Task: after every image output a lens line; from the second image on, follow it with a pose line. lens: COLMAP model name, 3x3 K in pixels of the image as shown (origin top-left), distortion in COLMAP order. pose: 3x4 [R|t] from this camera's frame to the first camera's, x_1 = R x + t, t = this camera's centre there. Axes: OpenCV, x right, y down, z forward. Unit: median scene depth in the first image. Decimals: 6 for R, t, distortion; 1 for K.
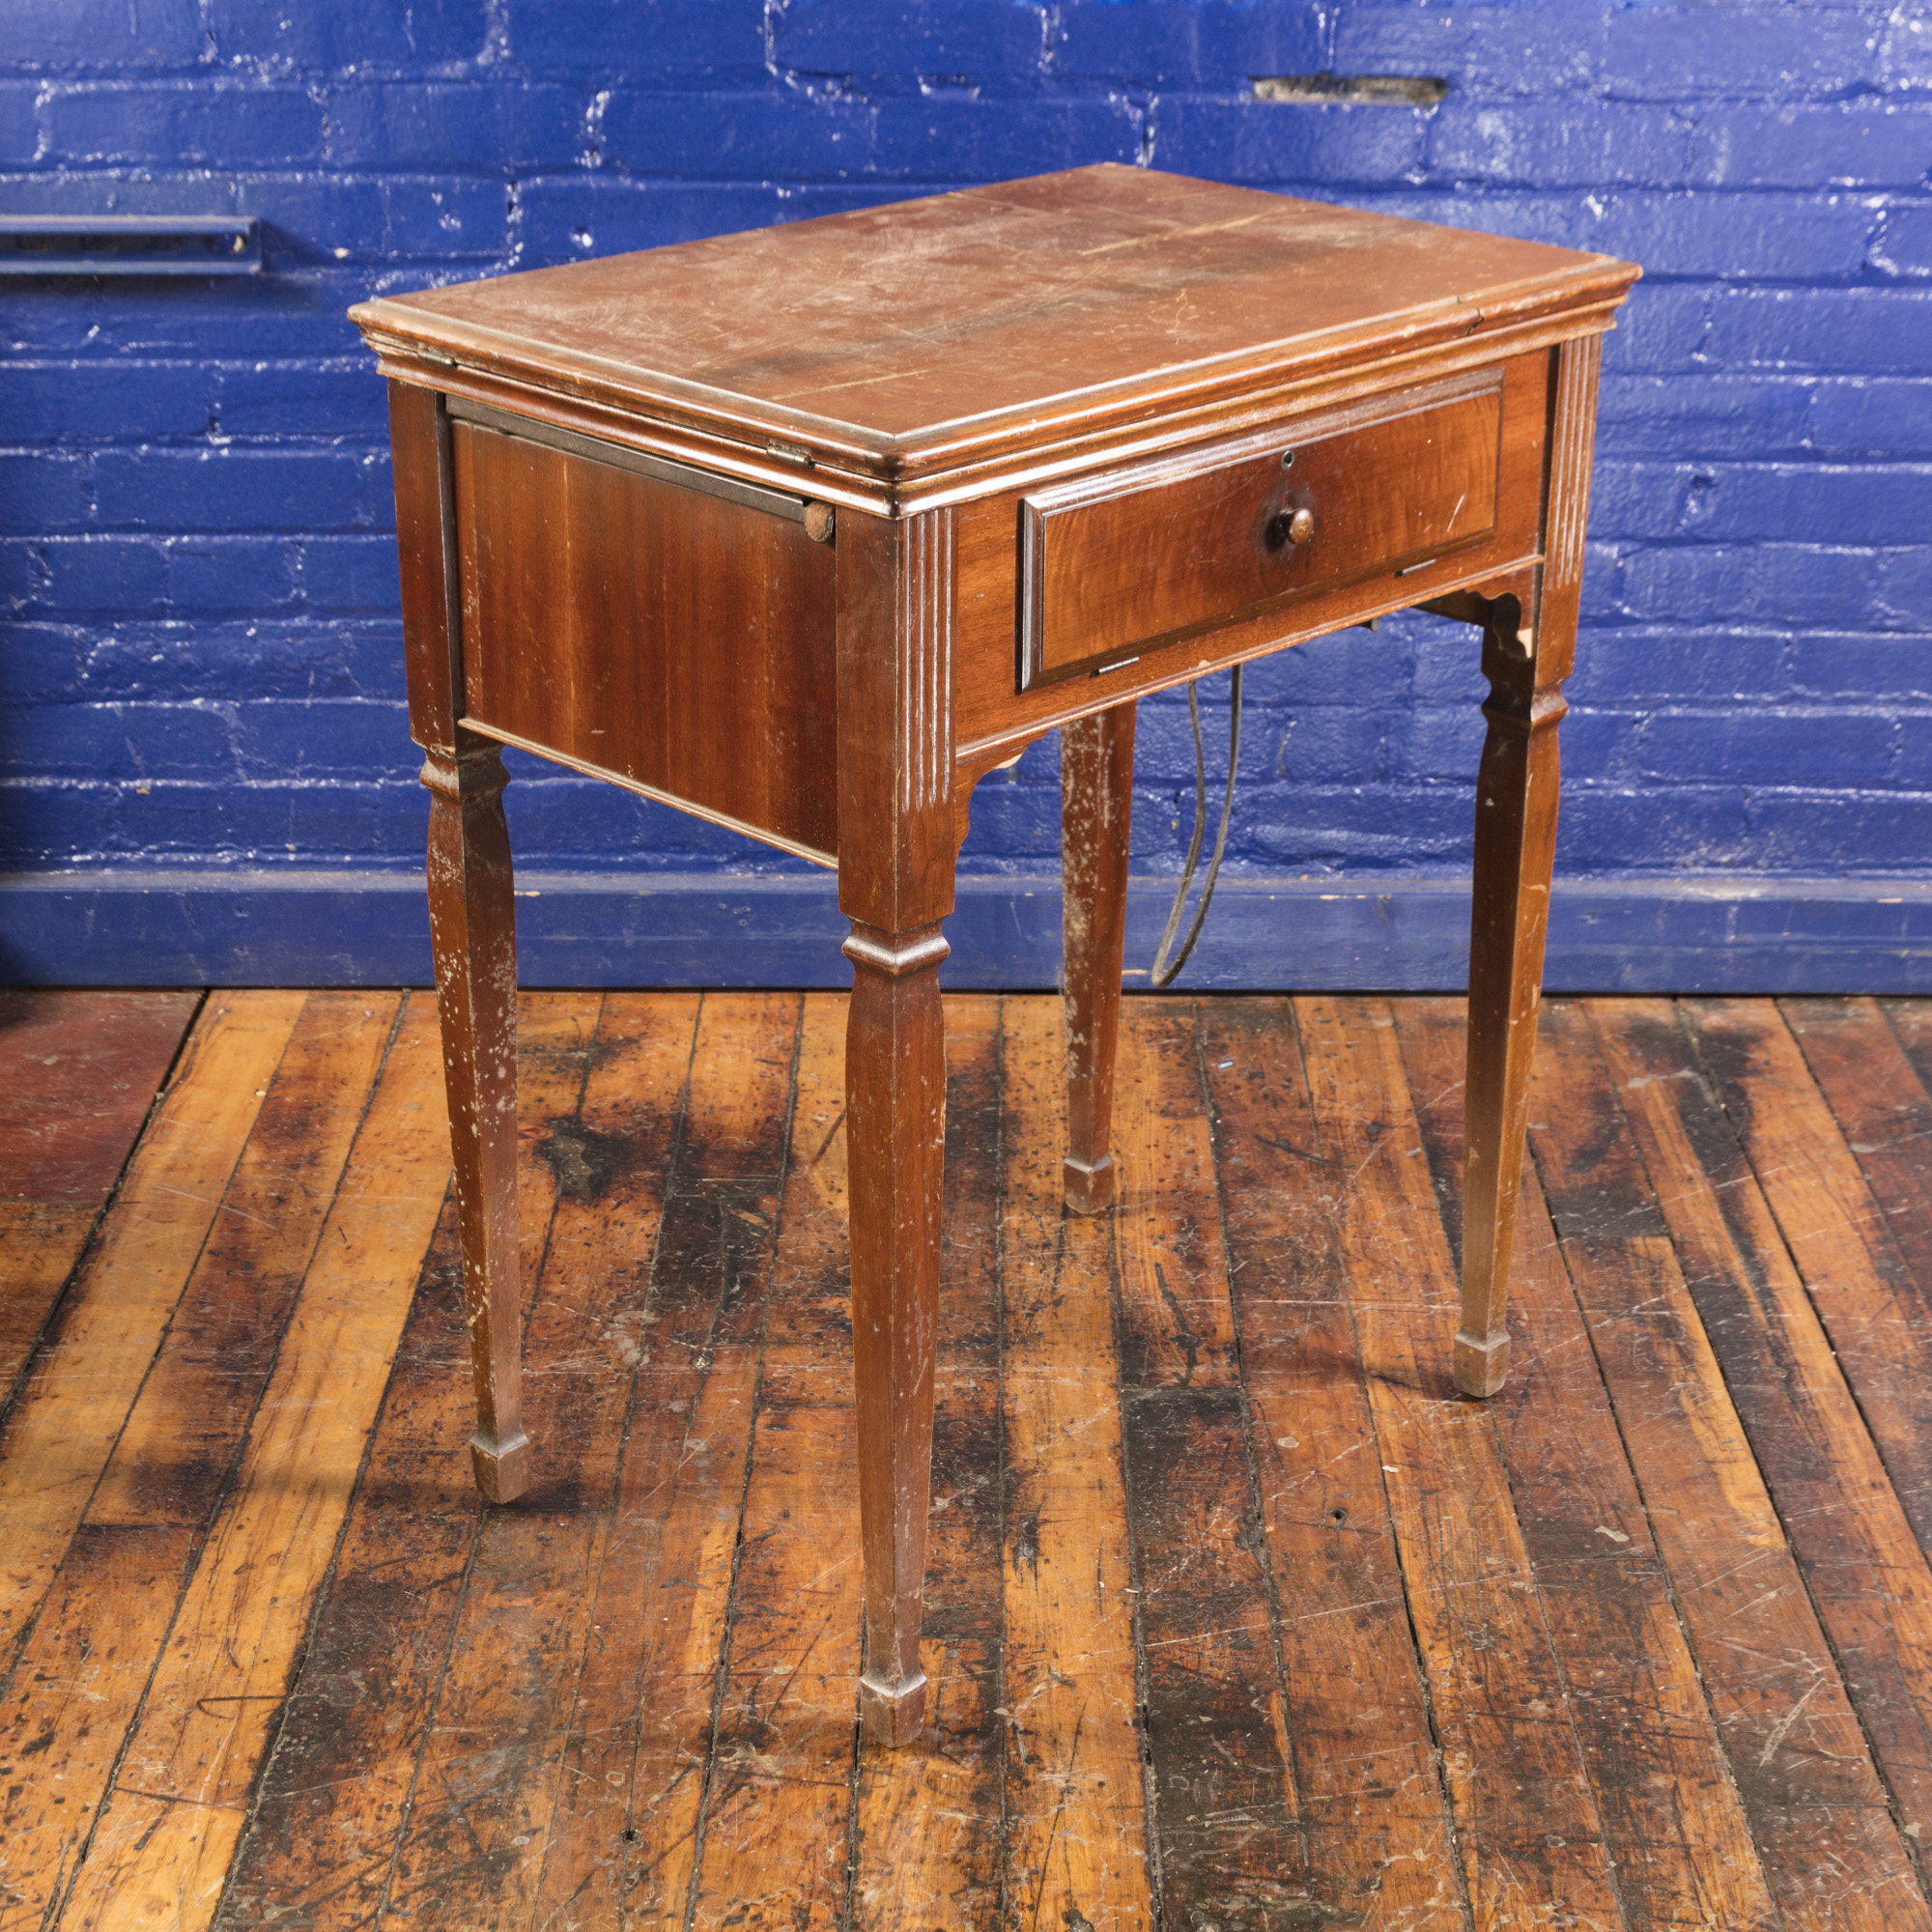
lens RADIAL K [[3496.8, 0, 1006.9], [0, 3496.8, 813.0], [0, 0, 1]] dist [0.026367, -0.048635]
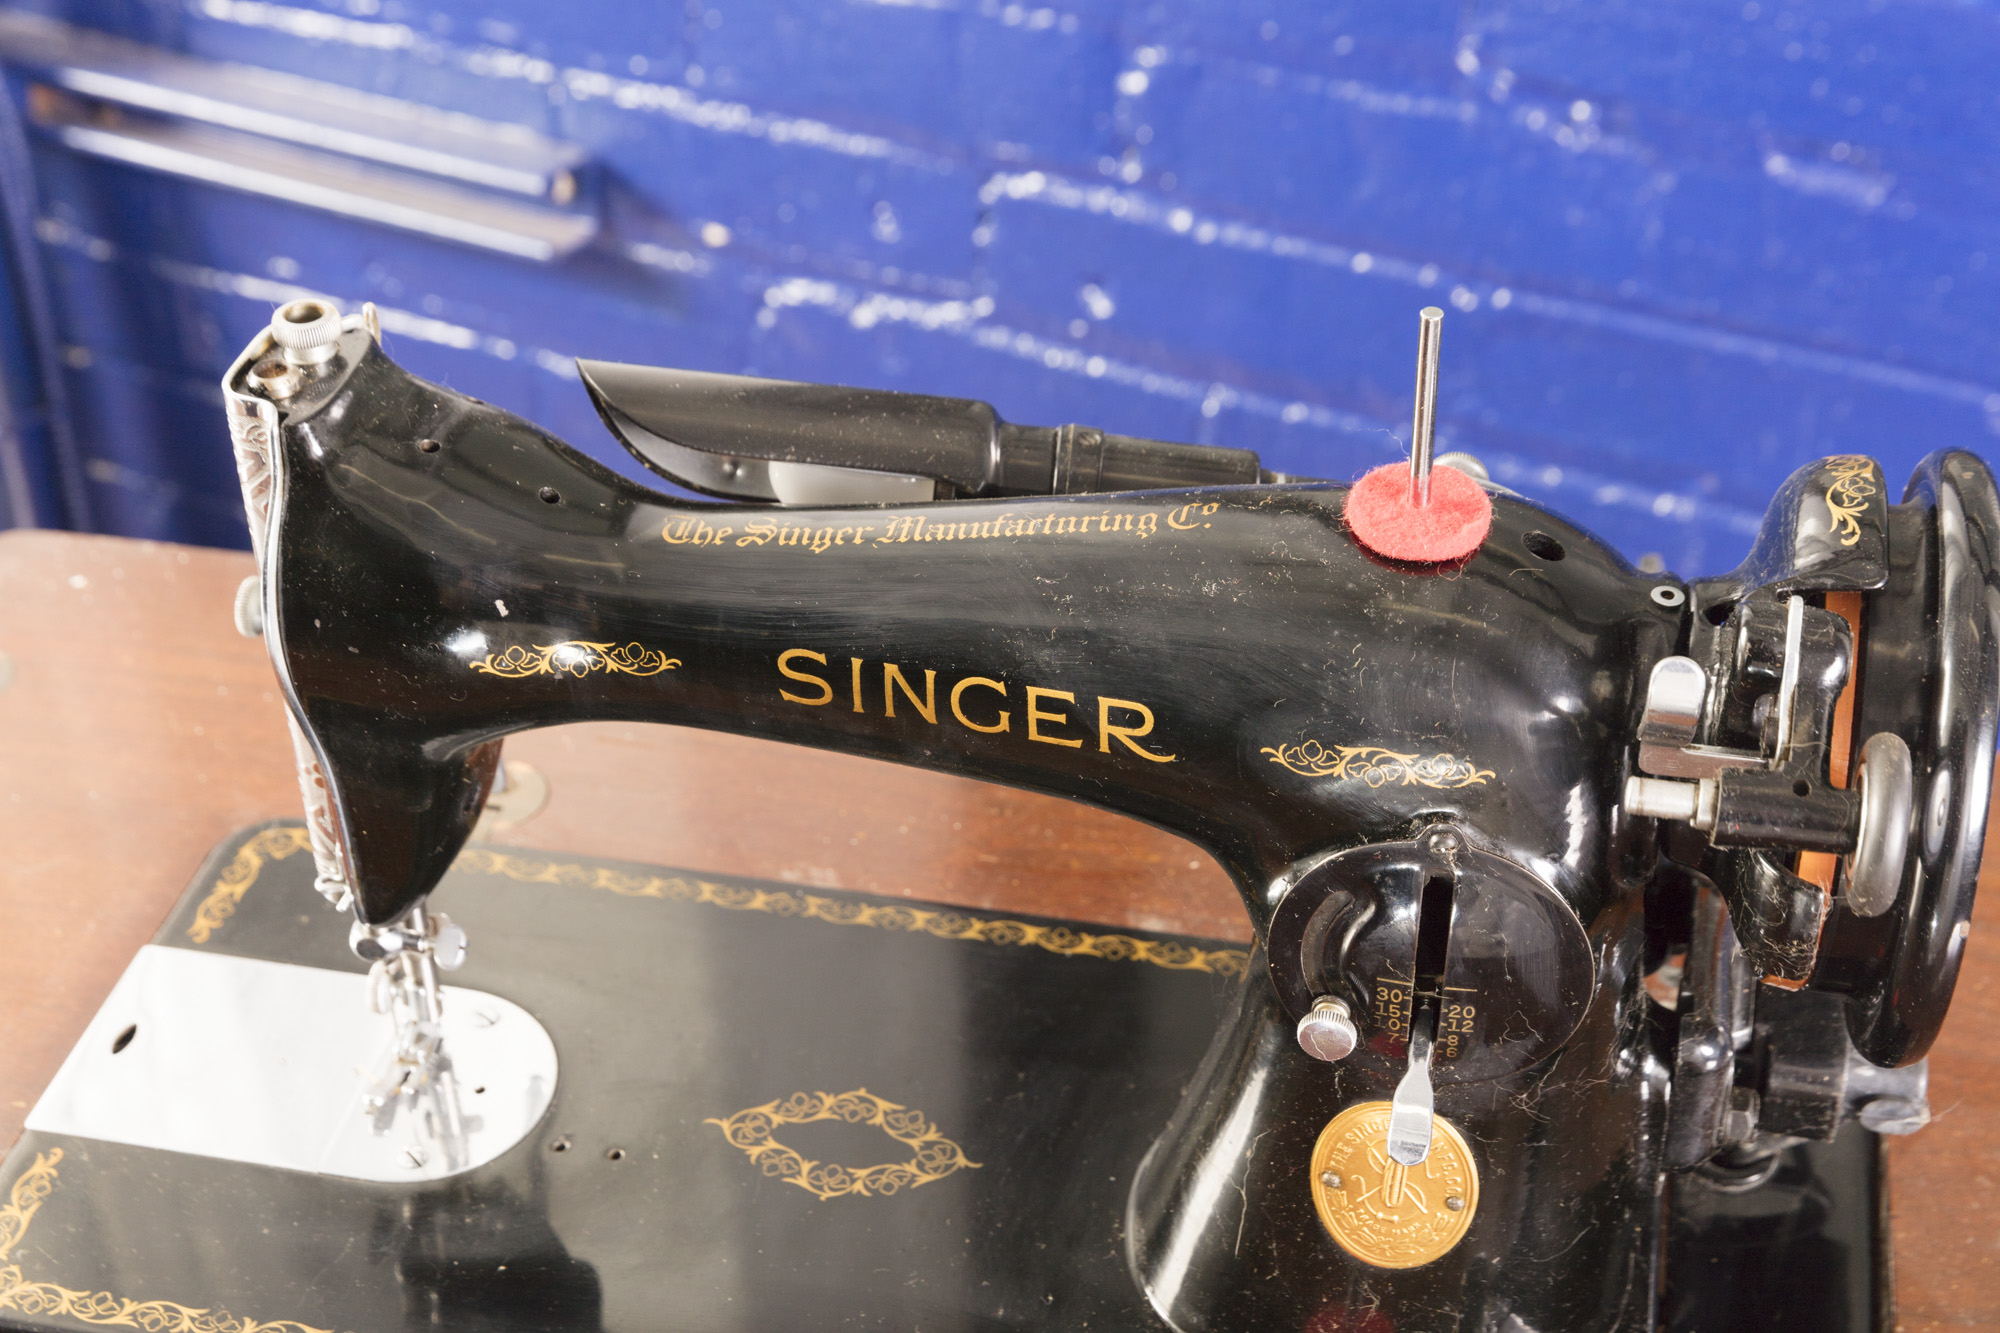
lens RADIAL K [[2895.9, 0, 1000.0], [0, 2895.9, 666.5], [0, 0, 1]] dist [-0.015590, 0.019209]
pose [[0.882123, 0.258696, -0.393618, 0.055295], [-0.150925, 0.946852, 0.284064, -0.237846], [0.446184, -0.191173, 0.874284, 0.605830]]
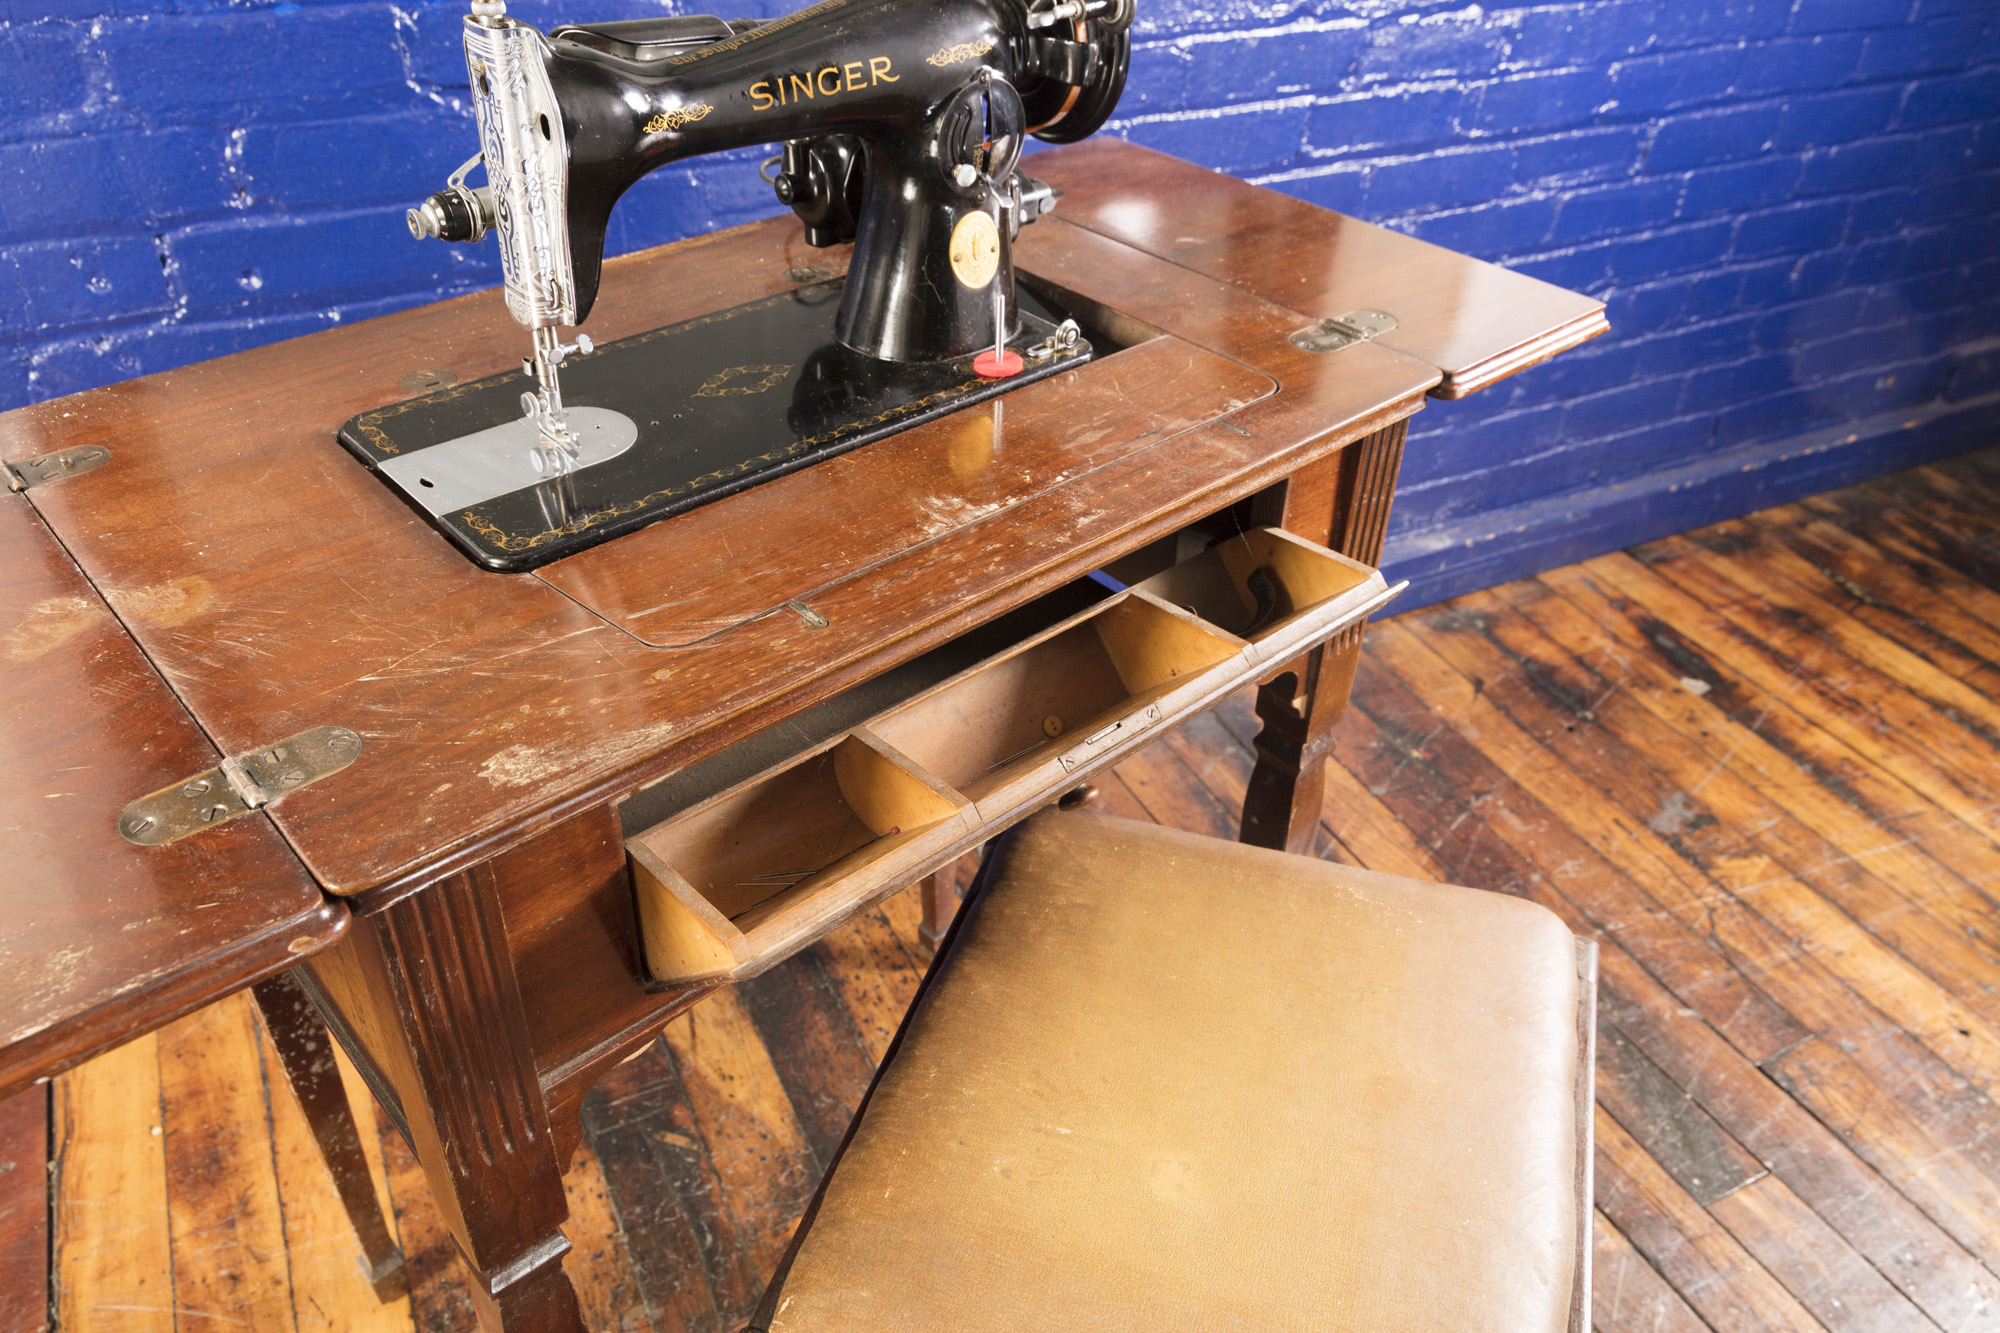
lens RADIAL K [[1508.0, 0, 995.6], [0, 1508.0, 674.3], [0, 0, 1]] dist [0.000370, 0.007534]
pose [[0.898904, -0.245975, 0.362586, -0.115860], [0.143961, 0.947410, 0.285814, -0.152816], [-0.413821, -0.204721, 0.887041, 0.513599]]
